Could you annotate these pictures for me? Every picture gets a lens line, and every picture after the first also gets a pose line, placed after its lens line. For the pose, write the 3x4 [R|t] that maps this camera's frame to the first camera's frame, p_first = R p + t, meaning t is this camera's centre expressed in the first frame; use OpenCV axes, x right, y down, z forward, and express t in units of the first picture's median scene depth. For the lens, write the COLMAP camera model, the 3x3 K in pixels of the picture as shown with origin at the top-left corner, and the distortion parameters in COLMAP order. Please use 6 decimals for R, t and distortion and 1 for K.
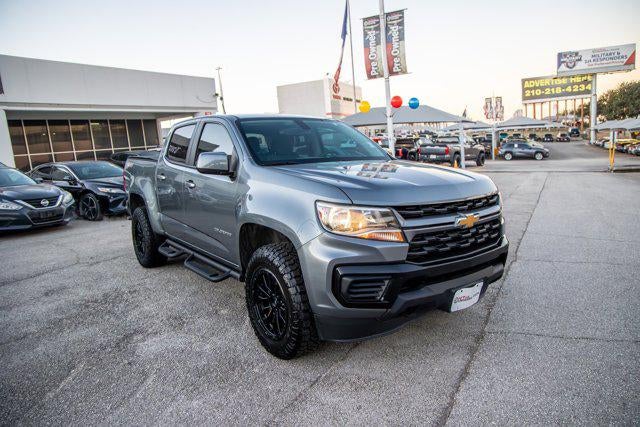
lens RADIAL K [[473.3, 0, 318.8], [0, 473.3, 216.8], [0, 0, 1]] dist [-0.085835, 0.078302]
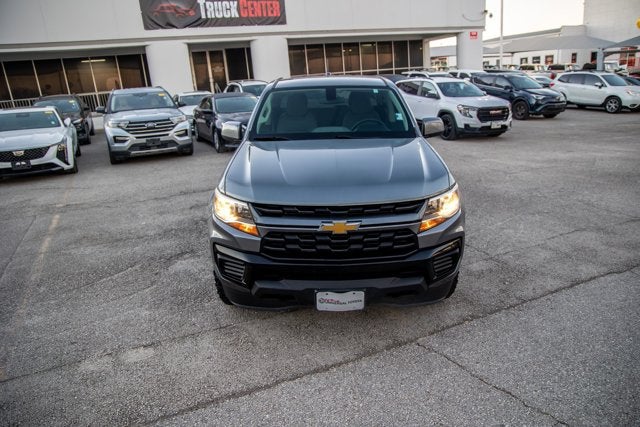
lens RADIAL K [[473.3, 0, 318.8], [0, 473.3, 216.8], [0, 0, 1]] dist [-0.085835, 0.078302]
pose [[0.785059, 0.196034, -0.587583, 0.193297], [-0.082212, 0.973183, 0.214839, -0.049537], [0.613941, -0.120355, 0.780122, 0.049520]]
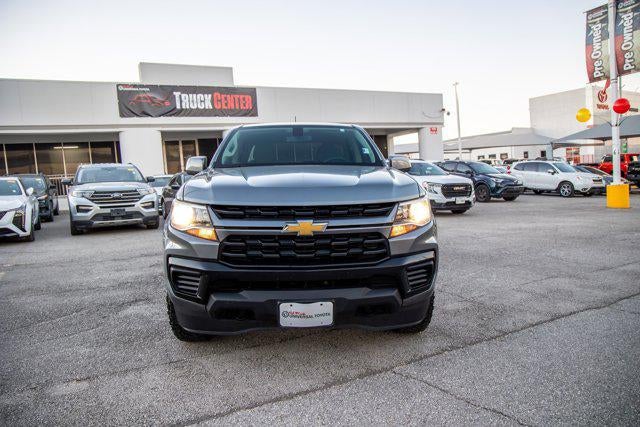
lens RADIAL K [[469.7, 0, 320.0], [0, 469.7, 213.5], [0, 0, 1]] dist [-0.086995, 0.078013]
pose [[0.823755, 0.065992, -0.563093, 0.191252], [-0.090005, 0.995829, -0.014962, -0.002060], [0.559757, 0.063006, 0.826258, 0.062681]]
